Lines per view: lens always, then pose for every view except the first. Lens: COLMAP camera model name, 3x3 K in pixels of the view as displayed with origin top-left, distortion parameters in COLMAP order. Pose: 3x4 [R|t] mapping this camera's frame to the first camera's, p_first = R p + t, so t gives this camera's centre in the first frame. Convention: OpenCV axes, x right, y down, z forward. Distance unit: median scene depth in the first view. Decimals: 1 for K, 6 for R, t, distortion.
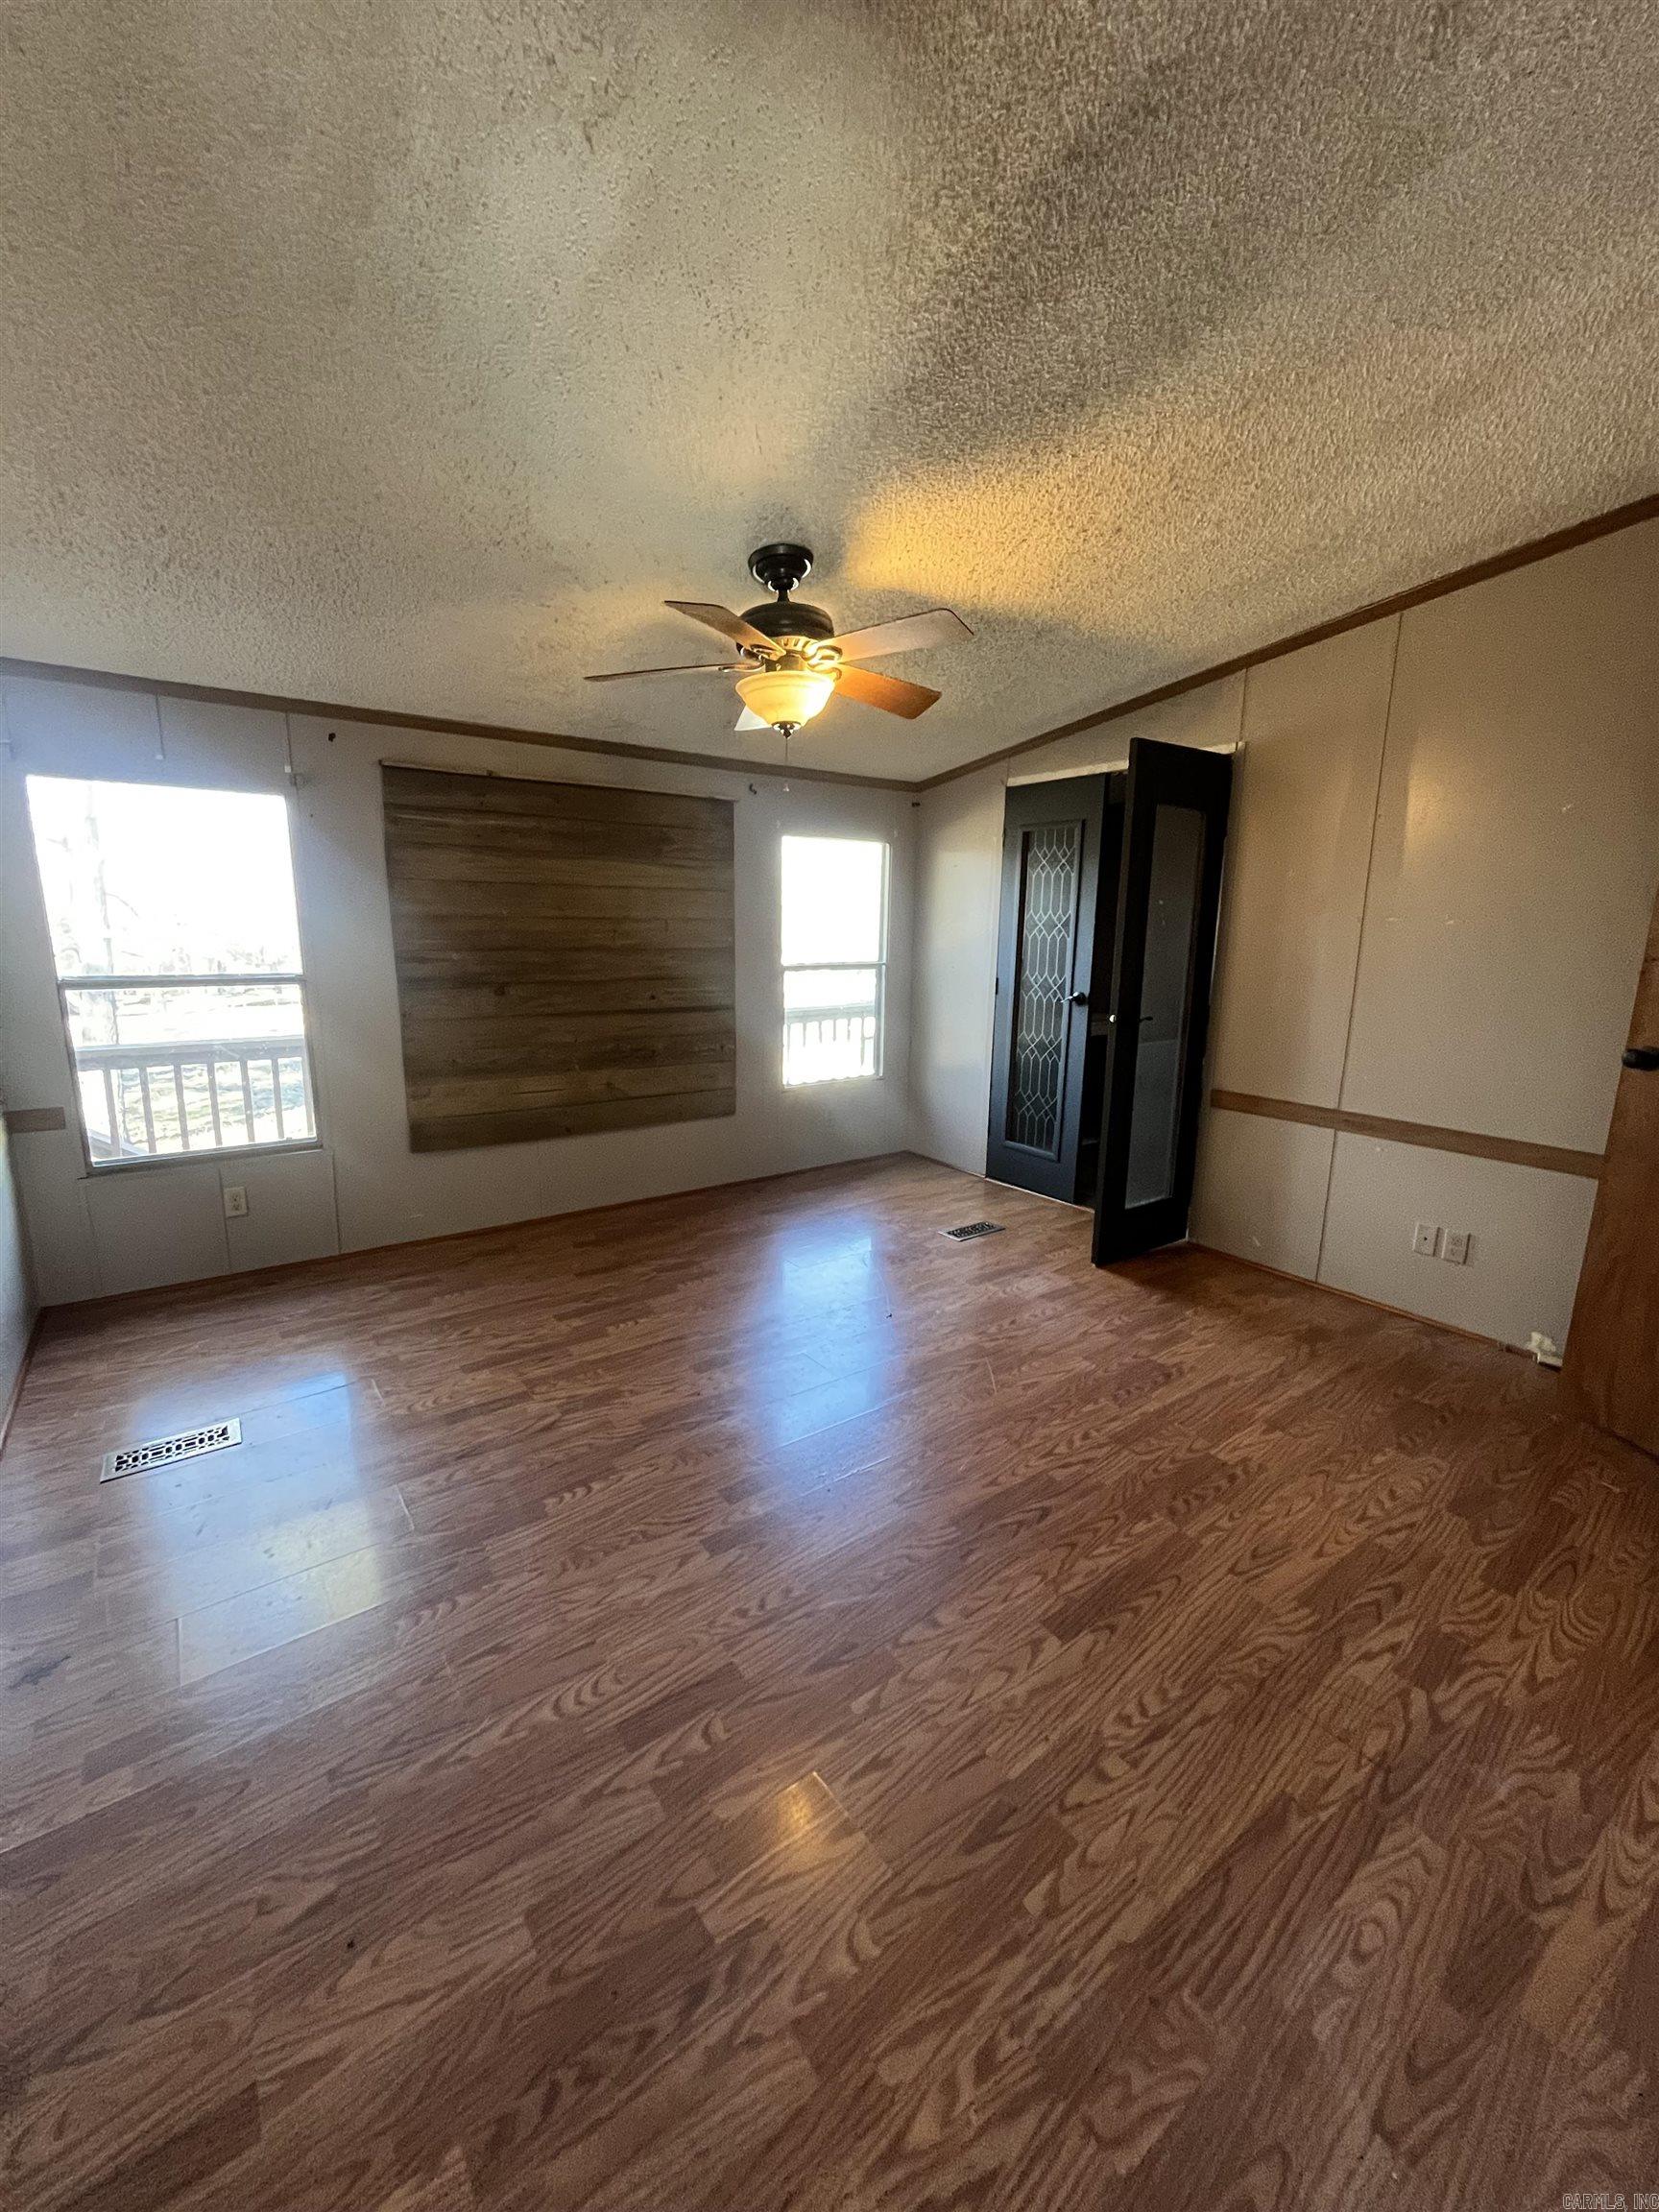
lens RADIAL K [[887.2, 0, 829.5], [0, 887.2, 1106.0], [0, 0, 1]] dist [-0.000097, -0.000171]
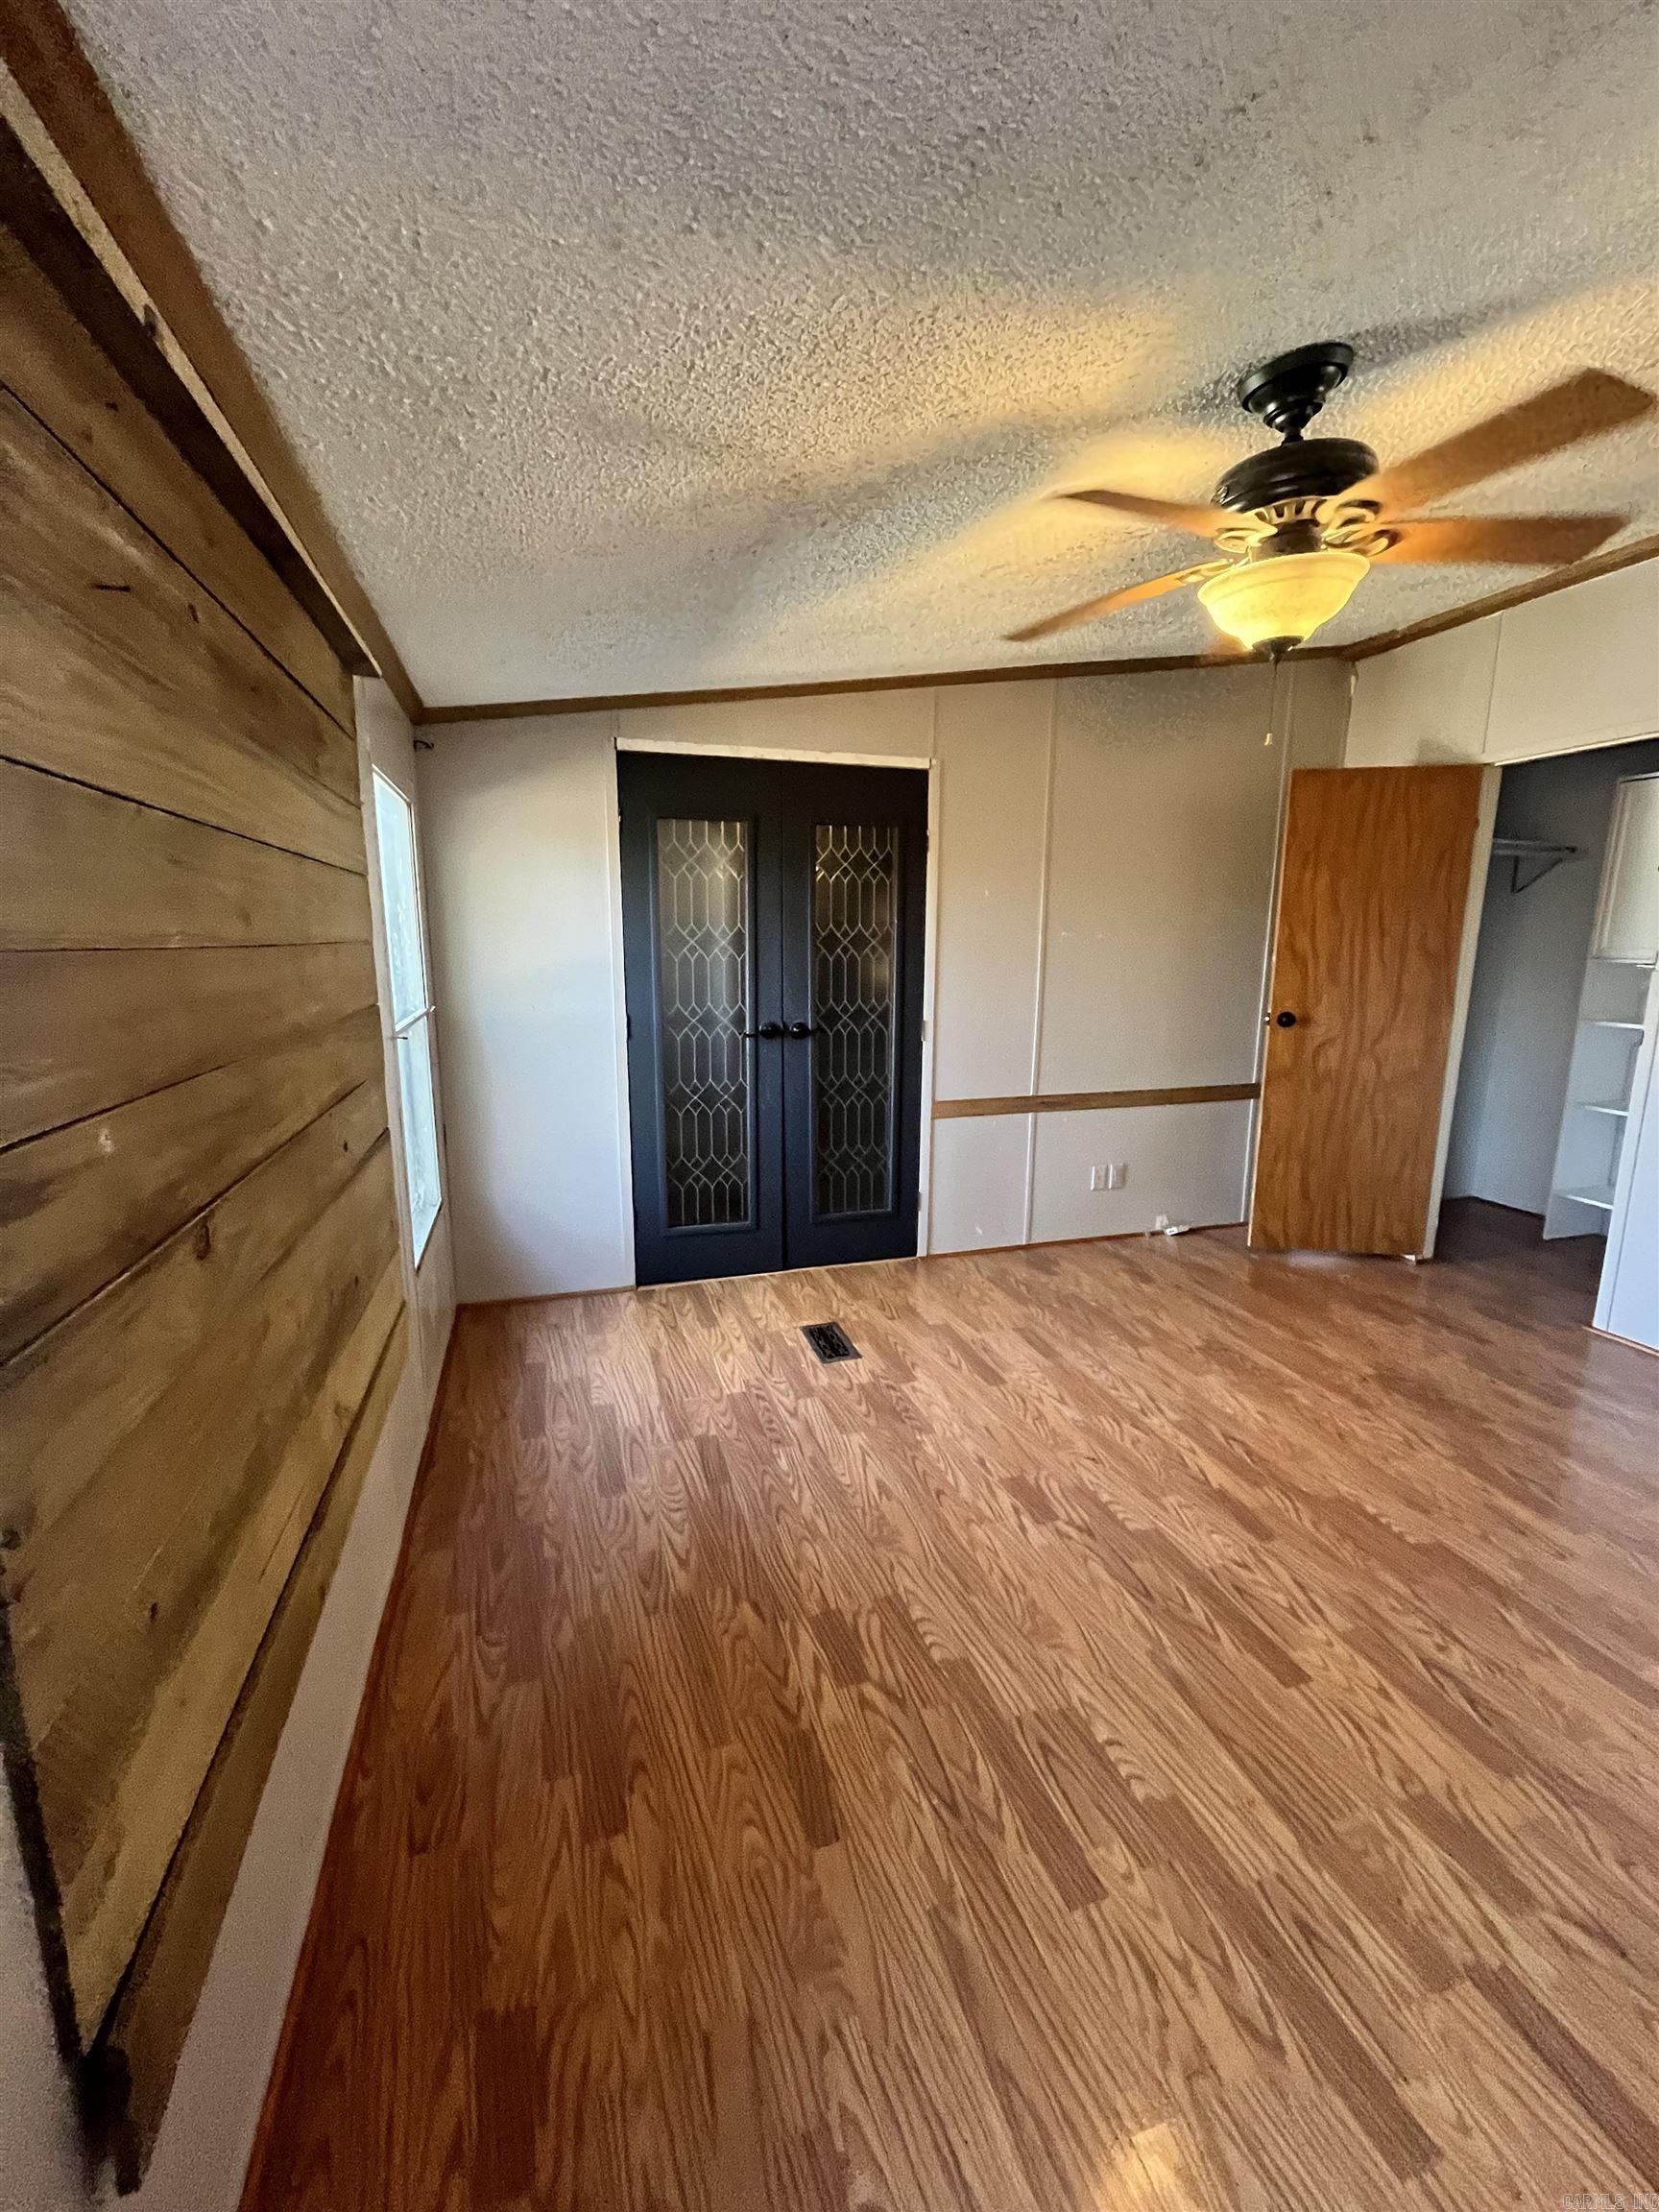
lens RADIAL K [[887.2, 0, 829.5], [0, 887.2, 1106.0], [0, 0, 1]] dist [-0.000097, -0.000171]
pose [[0.326174, -0.187149, 0.926599, -0.629320], [0.193137, 0.972724, 0.128479, -0.191867], [-0.925370, 0.137054, 0.353422, 0.865252]]
